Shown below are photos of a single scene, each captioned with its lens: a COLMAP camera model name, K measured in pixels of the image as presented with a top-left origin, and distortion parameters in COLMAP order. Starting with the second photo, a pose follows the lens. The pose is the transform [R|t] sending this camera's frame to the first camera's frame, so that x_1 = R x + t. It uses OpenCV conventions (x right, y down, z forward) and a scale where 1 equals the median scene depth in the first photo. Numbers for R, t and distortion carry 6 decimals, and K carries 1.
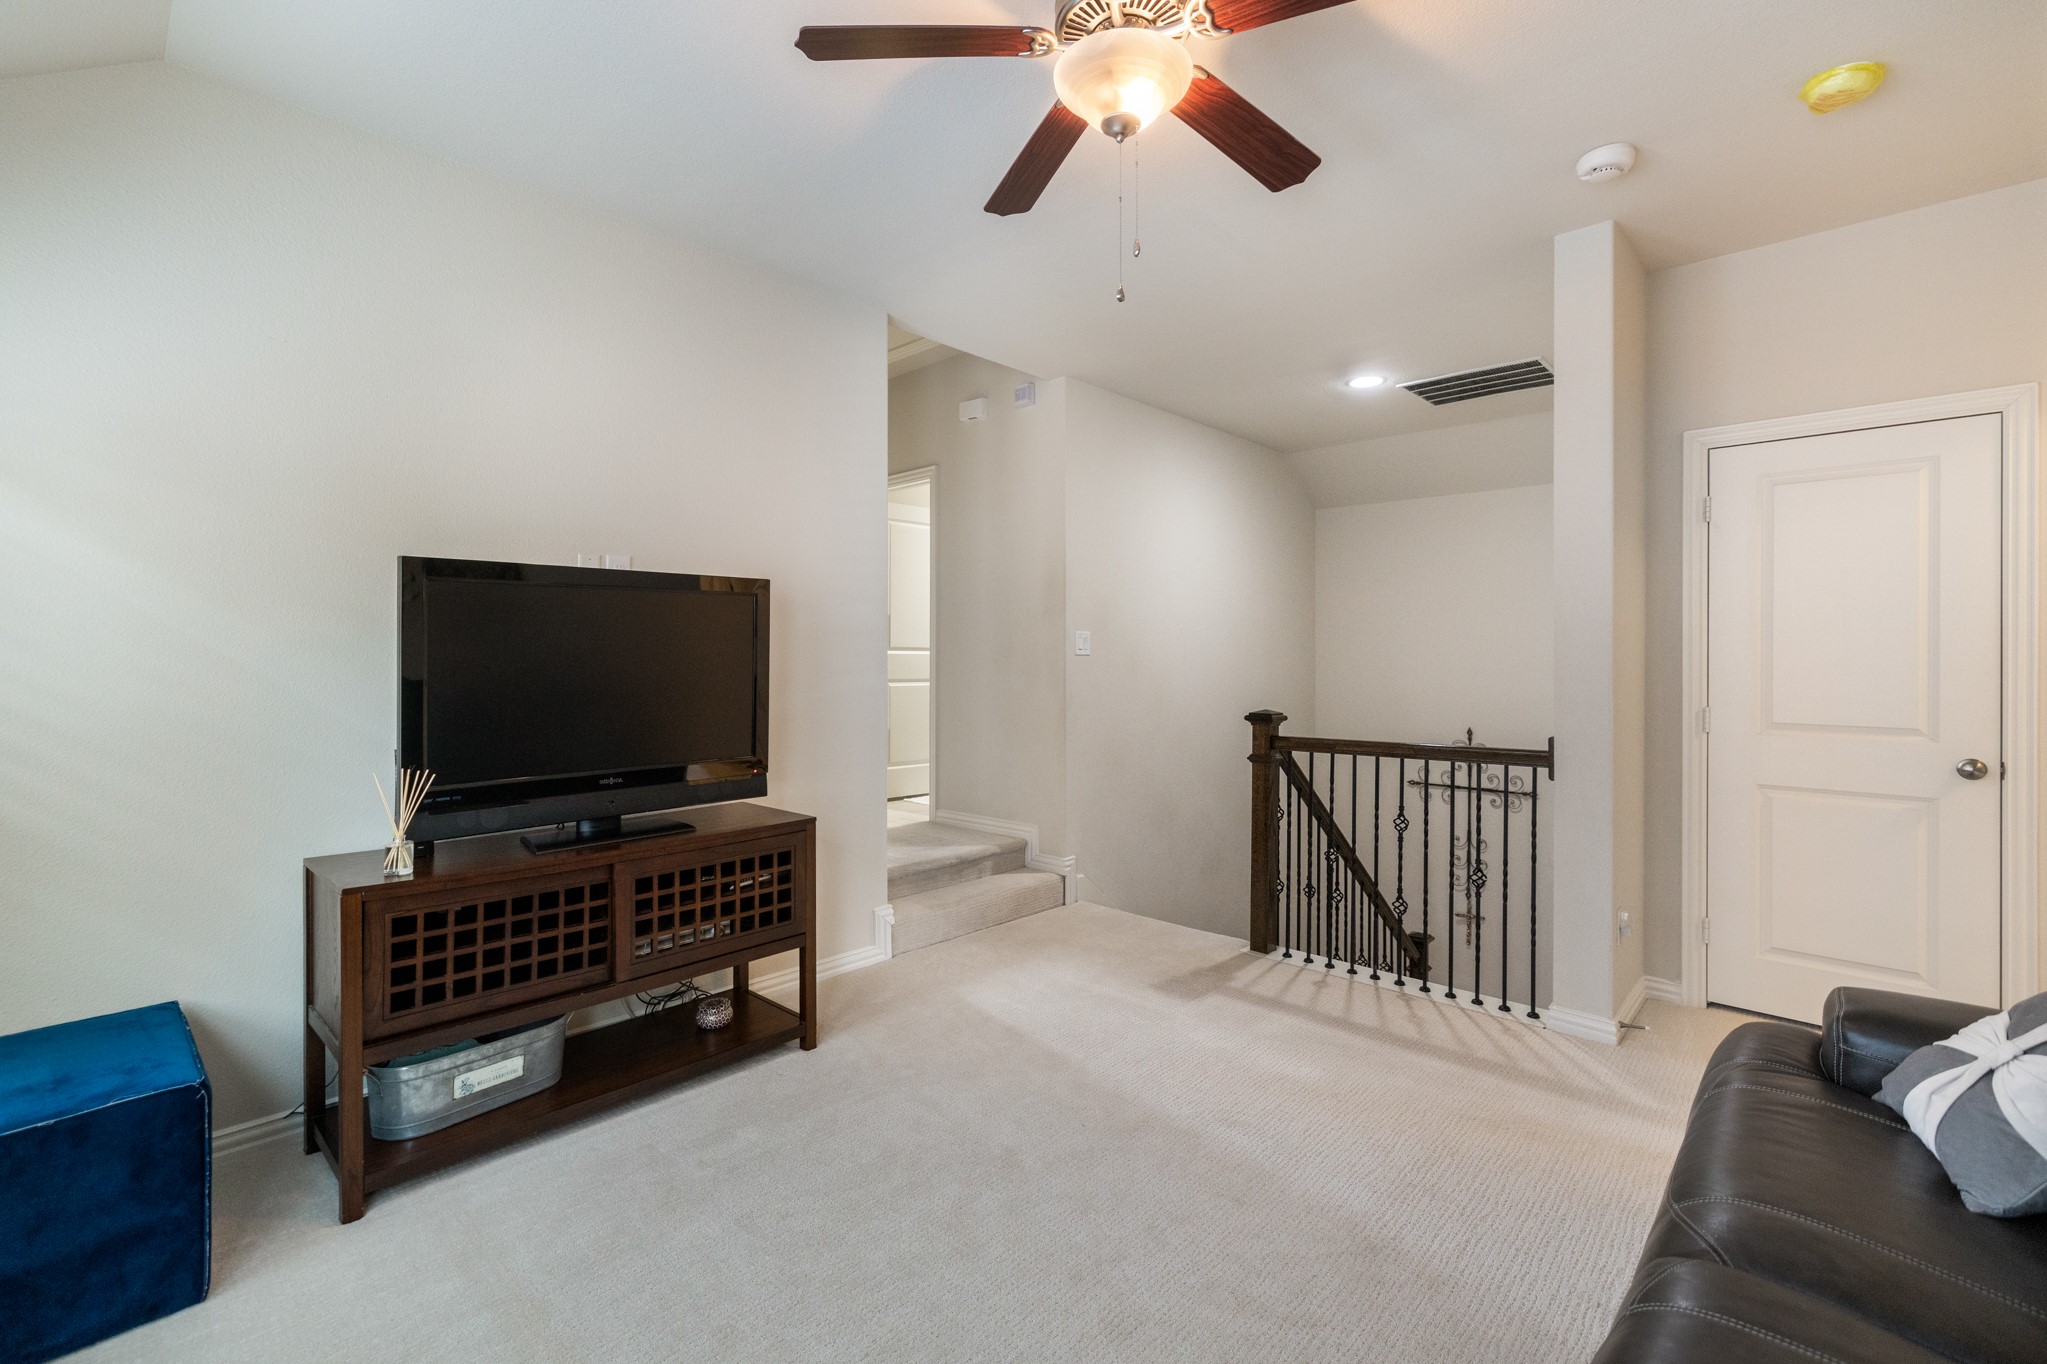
lens RADIAL K [[902.7, 0, 1025.5], [0, 902.7, 674.0], [0, 0, 1]] dist [-0.000666, 0.000023]
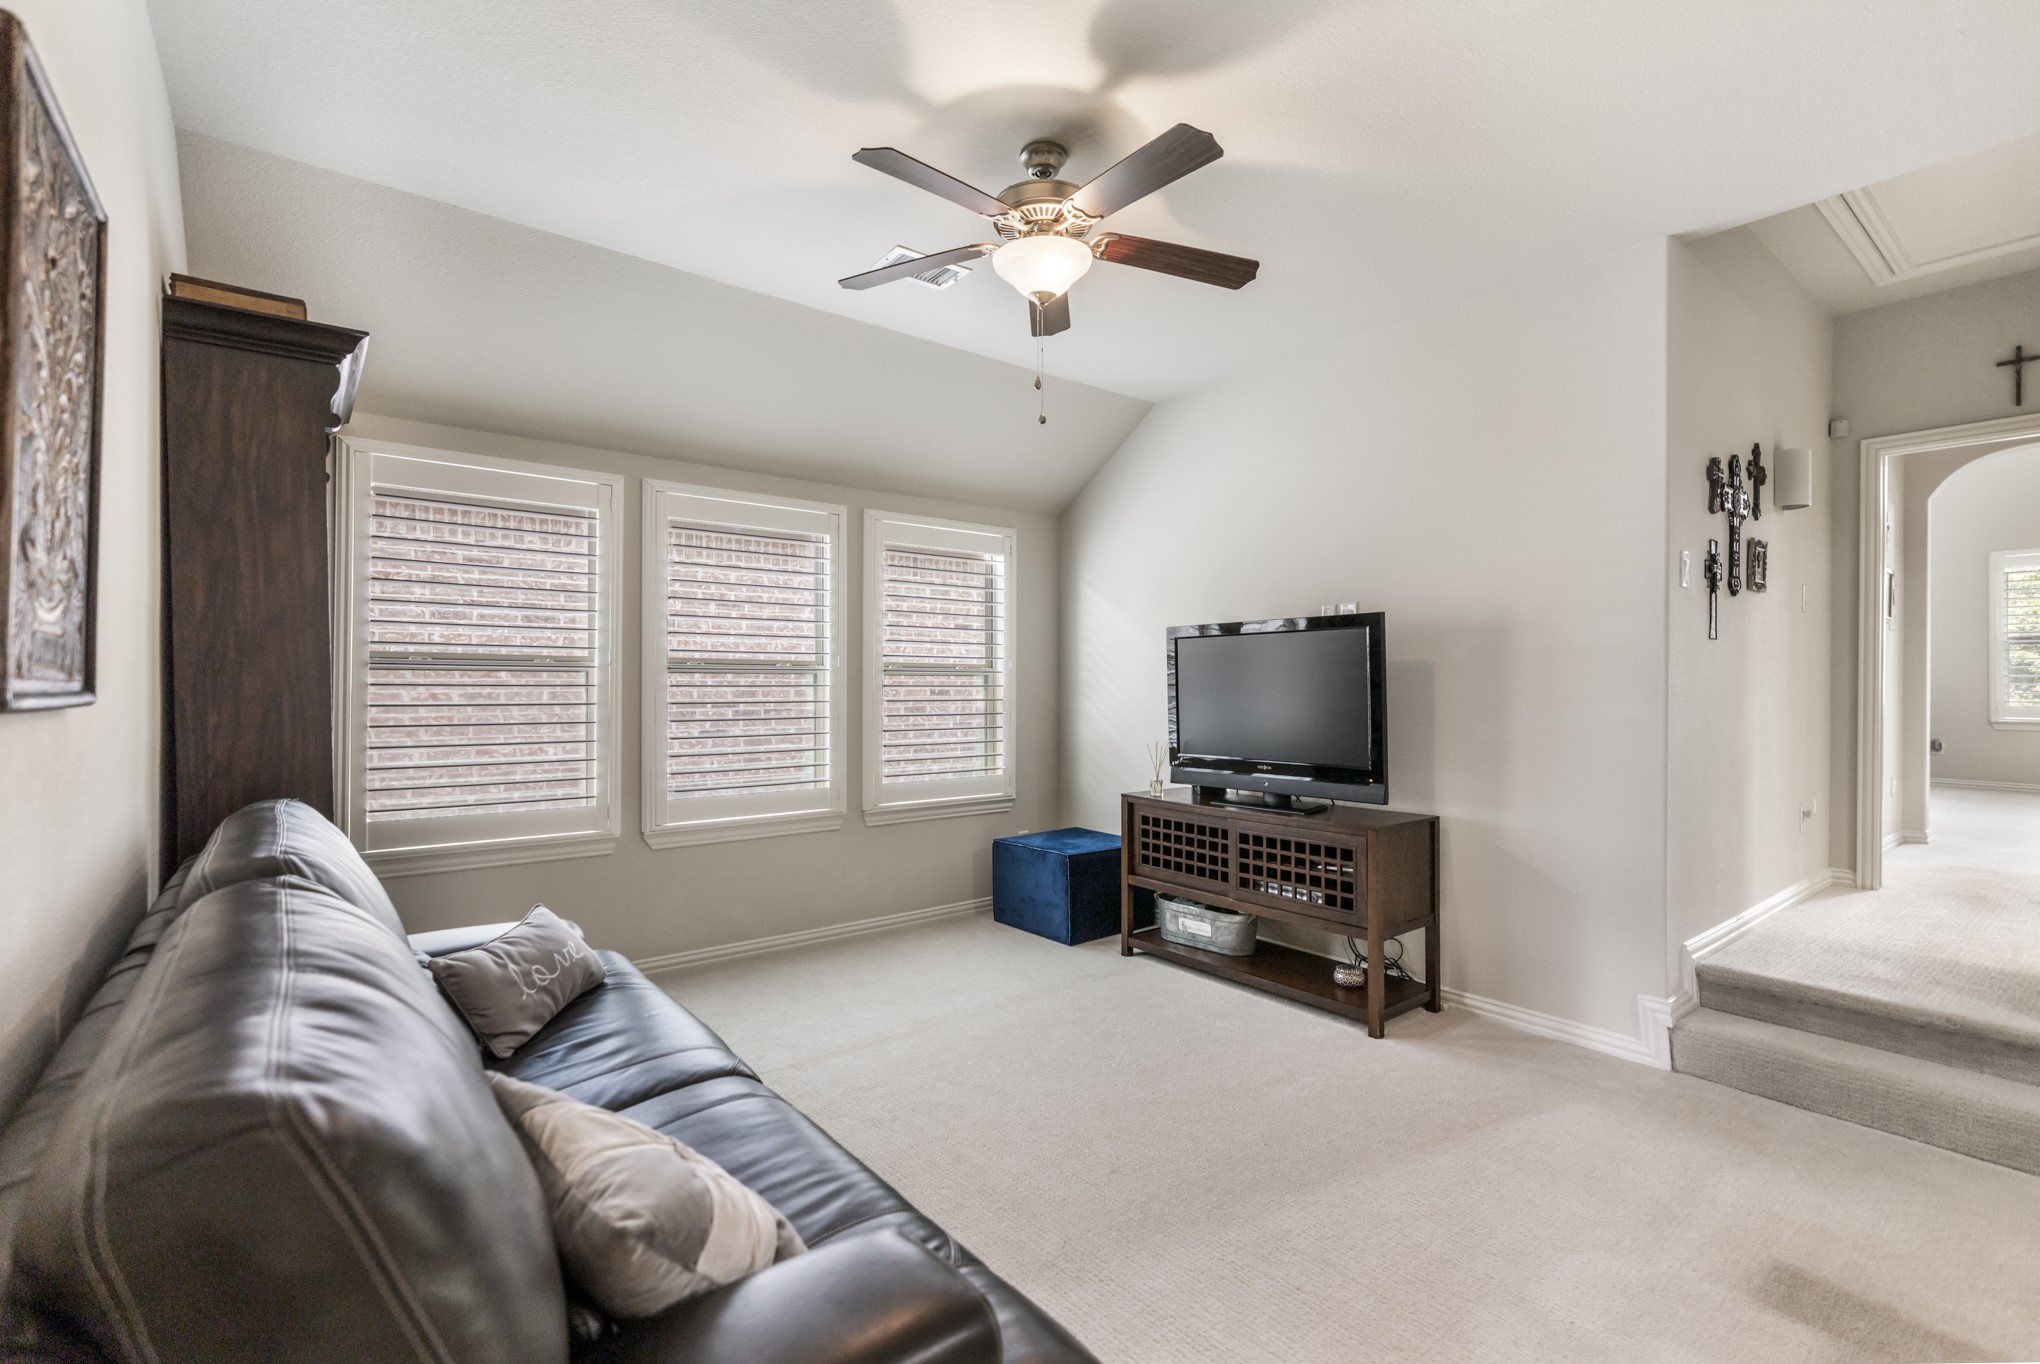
lens RADIAL K [[899.6, 0, 1022.0], [0, 899.6, 674.0], [0, 0, 1]] dist [-0.000666, 0.000023]
pose [[-0.153121, 0.002450, -0.988204, 1.035688], [-0.005509, 0.999979, 0.003332, -0.033293], [0.988192, 0.005954, -0.153104, 0.848834]]
